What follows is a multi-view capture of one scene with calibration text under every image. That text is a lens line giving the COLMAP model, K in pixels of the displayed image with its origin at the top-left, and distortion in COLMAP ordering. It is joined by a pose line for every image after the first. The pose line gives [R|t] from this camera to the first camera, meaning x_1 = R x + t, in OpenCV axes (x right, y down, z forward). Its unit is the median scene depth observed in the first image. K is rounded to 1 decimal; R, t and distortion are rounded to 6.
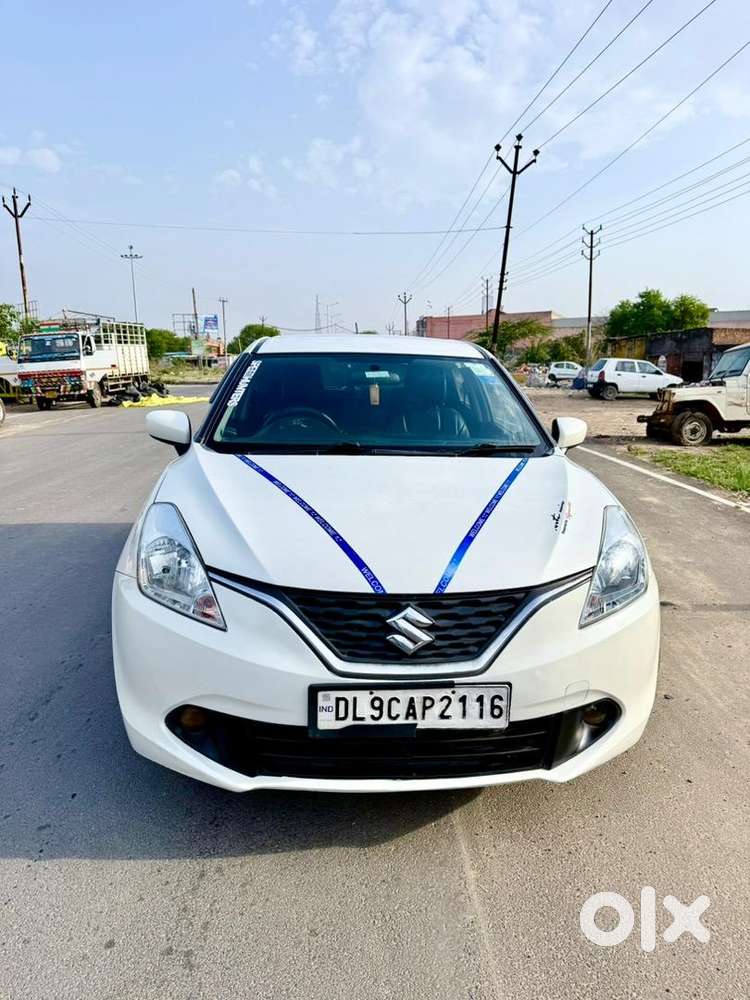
lens RADIAL K [[707.8, 0, 379.1], [0, 707.8, 500.0], [0, 0, 1]] dist [0.052240, -0.068922]
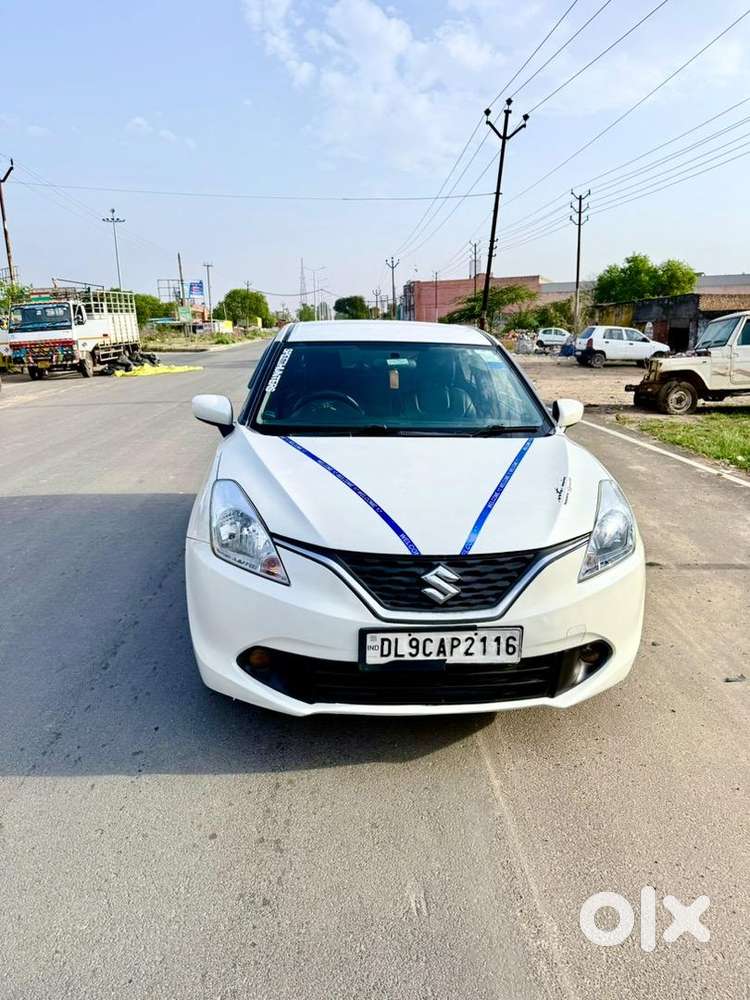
lens RADIAL K [[707.8, 0, 373.3], [0, 707.8, 497.1], [0, 0, 1]] dist [0.052240, -0.068922]
pose [[0.999934, -0.005303, 0.010171, -0.079029], [0.004865, 0.999082, 0.042564, -0.017828], [-0.010388, -0.042511, 0.999042, -0.200139]]
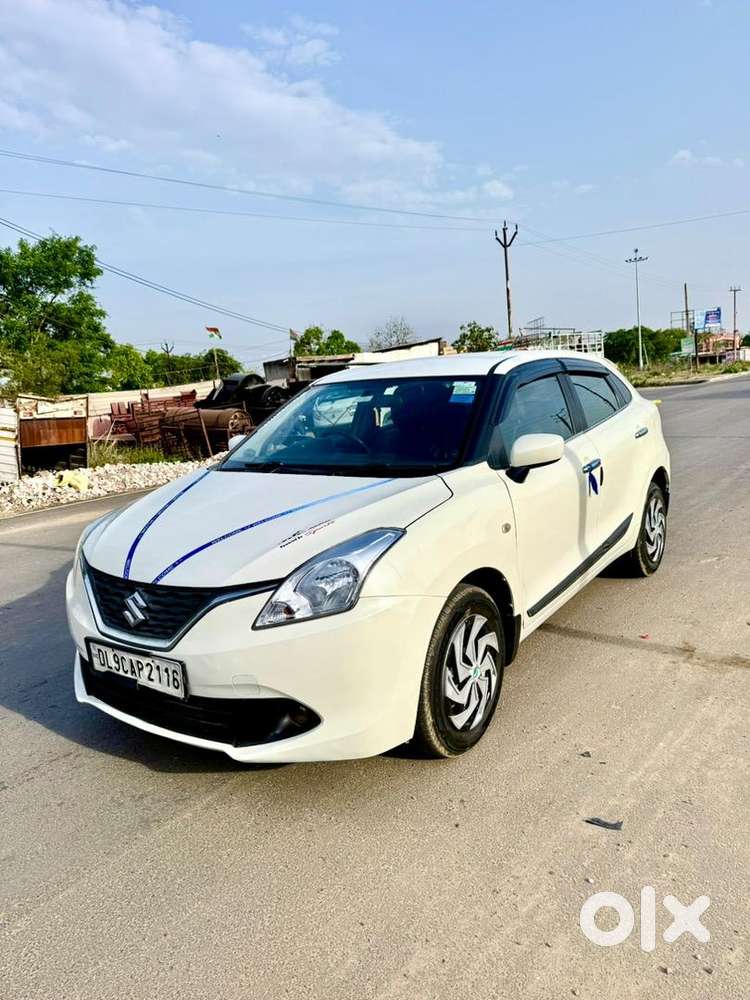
lens RADIAL K [[707.8, 0, 376.6], [0, 707.8, 504.5], [0, 0, 1]] dist [0.052240, -0.068922]
pose [[0.772873, 0.043323, -0.633081, 1.153195], [-0.042443, 0.998962, 0.016546, -0.050064], [0.633140, 0.014082, 0.773909, 0.235275]]
